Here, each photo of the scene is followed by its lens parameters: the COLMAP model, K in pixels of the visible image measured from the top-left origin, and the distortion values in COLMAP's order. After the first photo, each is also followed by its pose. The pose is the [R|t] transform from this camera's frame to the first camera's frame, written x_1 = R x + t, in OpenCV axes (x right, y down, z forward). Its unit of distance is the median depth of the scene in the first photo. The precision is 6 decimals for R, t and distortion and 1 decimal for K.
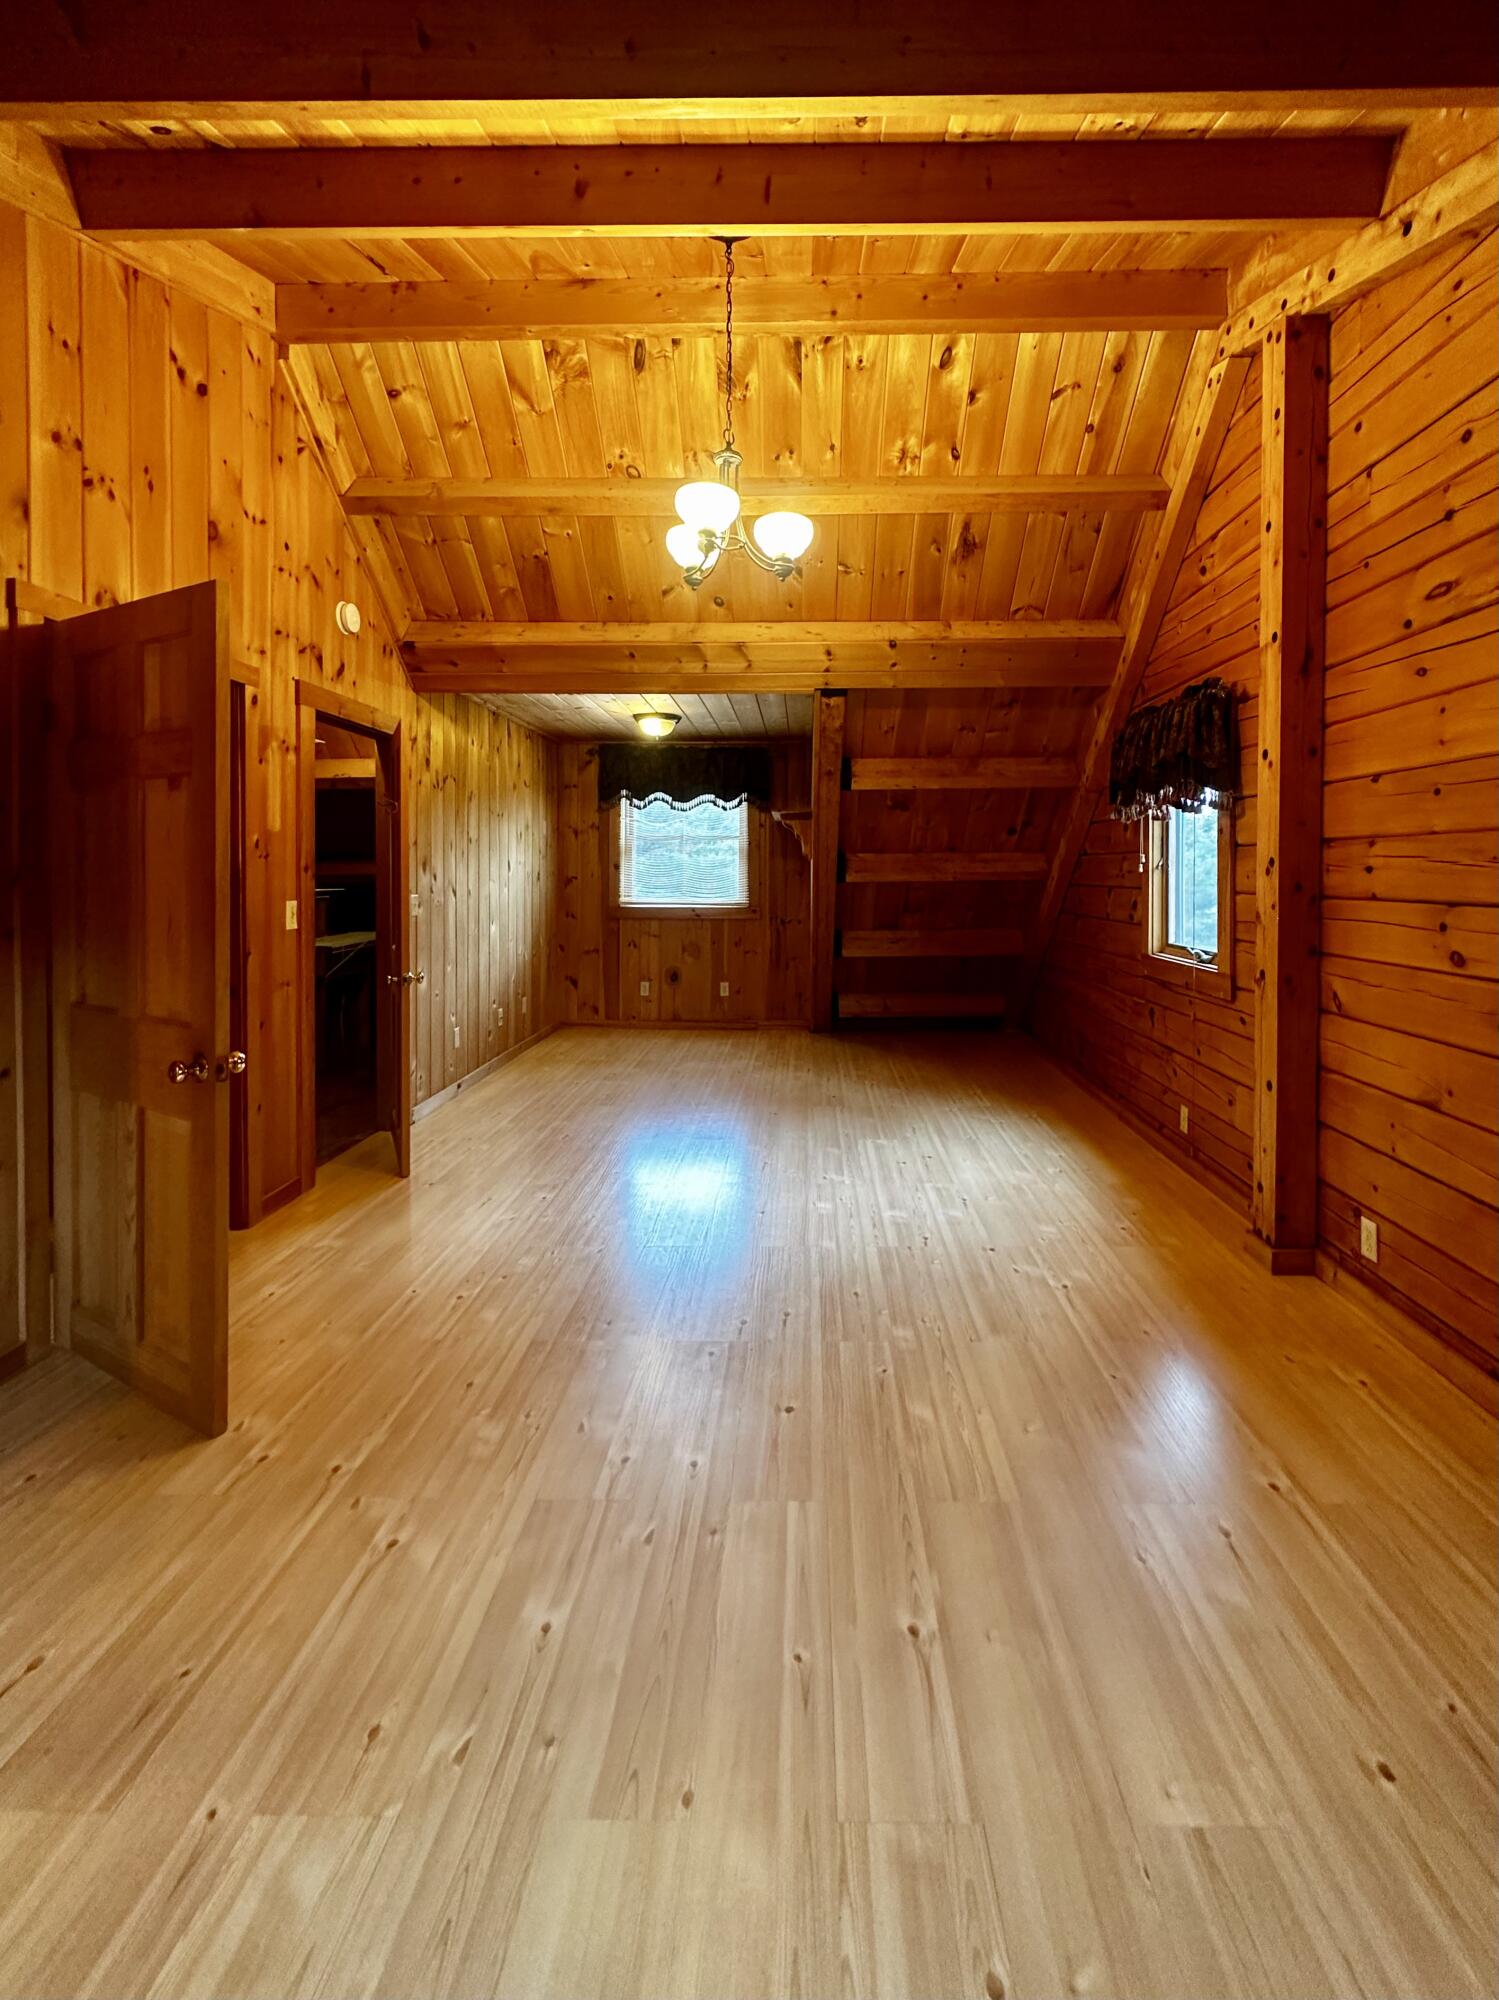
lens RADIAL K [[860.3, 0, 795.9], [0, 860.3, 880.4], [0, 0, 1]] dist [-0.000721, 0.000230]
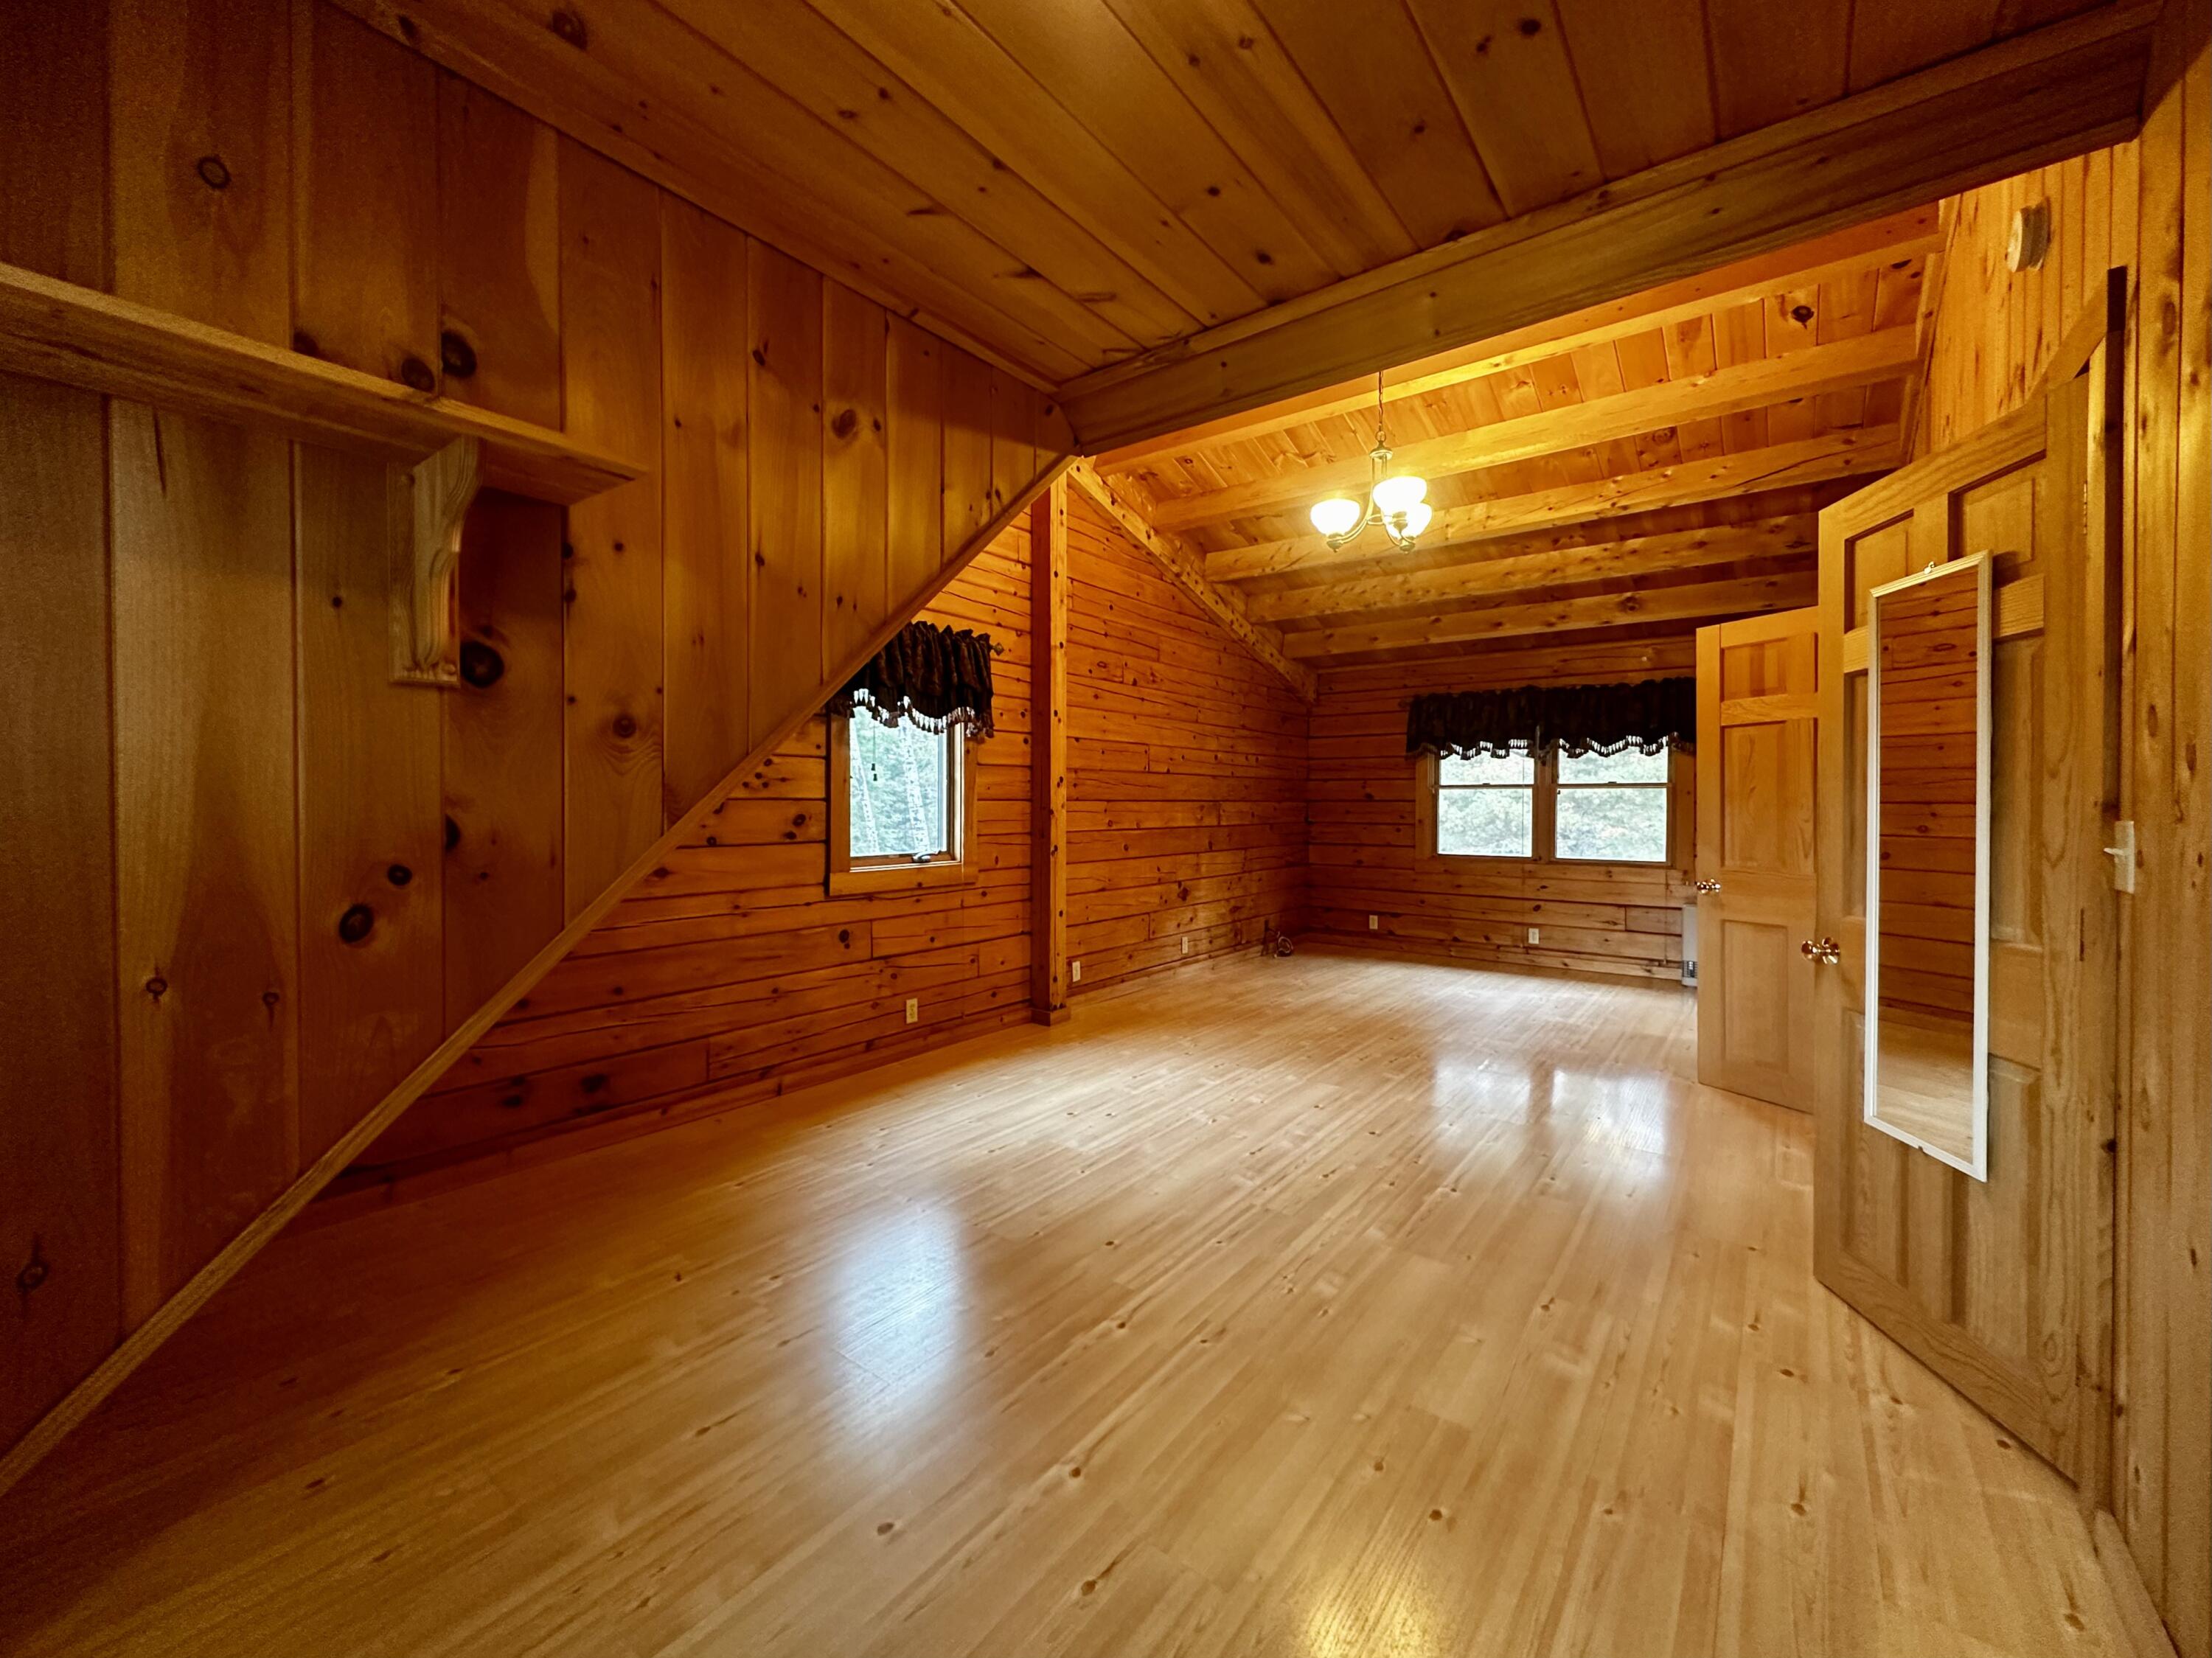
lens RADIAL K [[907.4, 0, 1106.0], [0, 907.4, 829.0], [0, 0, 1]] dist [0.000129, -0.000246]
pose [[-0.803774, -0.016000, 0.594720, -0.454124], [0.006926, 0.999319, 0.036246, 0.008805], [-0.594894, 0.033252, -0.803116, 1.904440]]
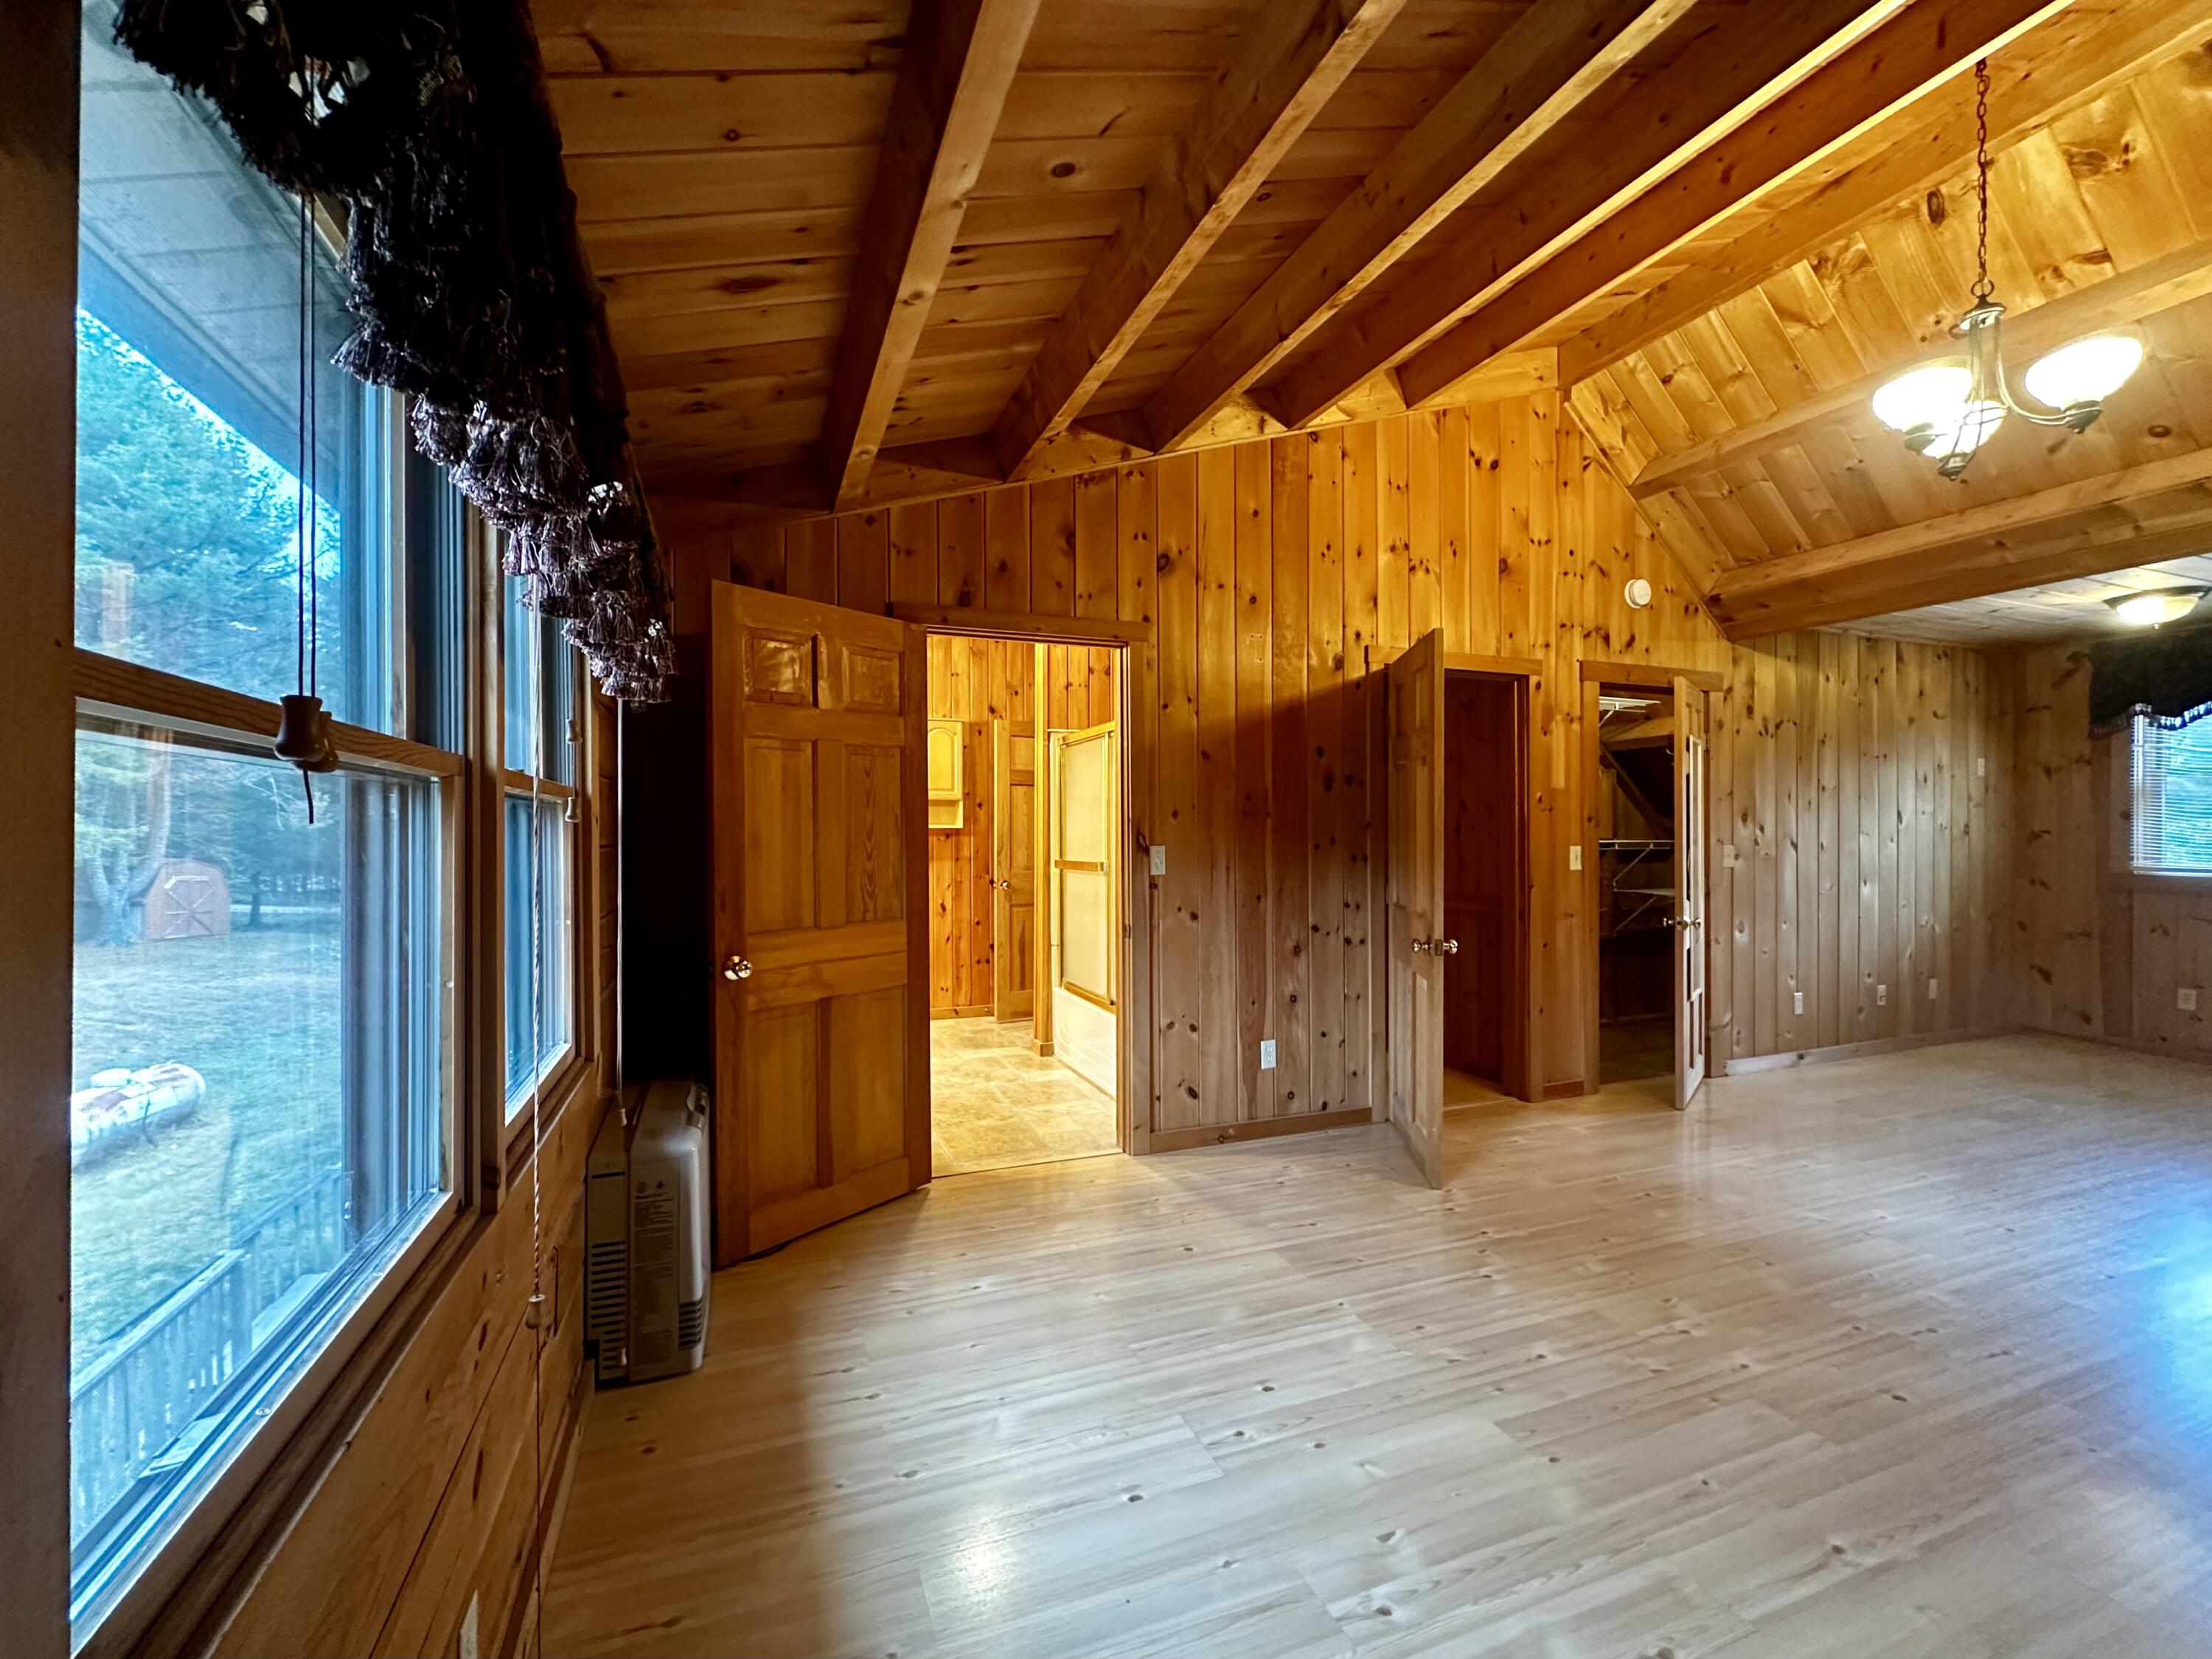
lens RADIAL K [[916.7, 0, 1090.8], [0, 916.7, 830.3], [0, 0, 1]] dist [-0.000094, 0.000088]
pose [[0.369922, -0.002345, -0.929060, 0.346316], [-0.009049, 0.999940, -0.006128, 0.015592], [0.929019, 0.010674, 0.369878, -0.098257]]
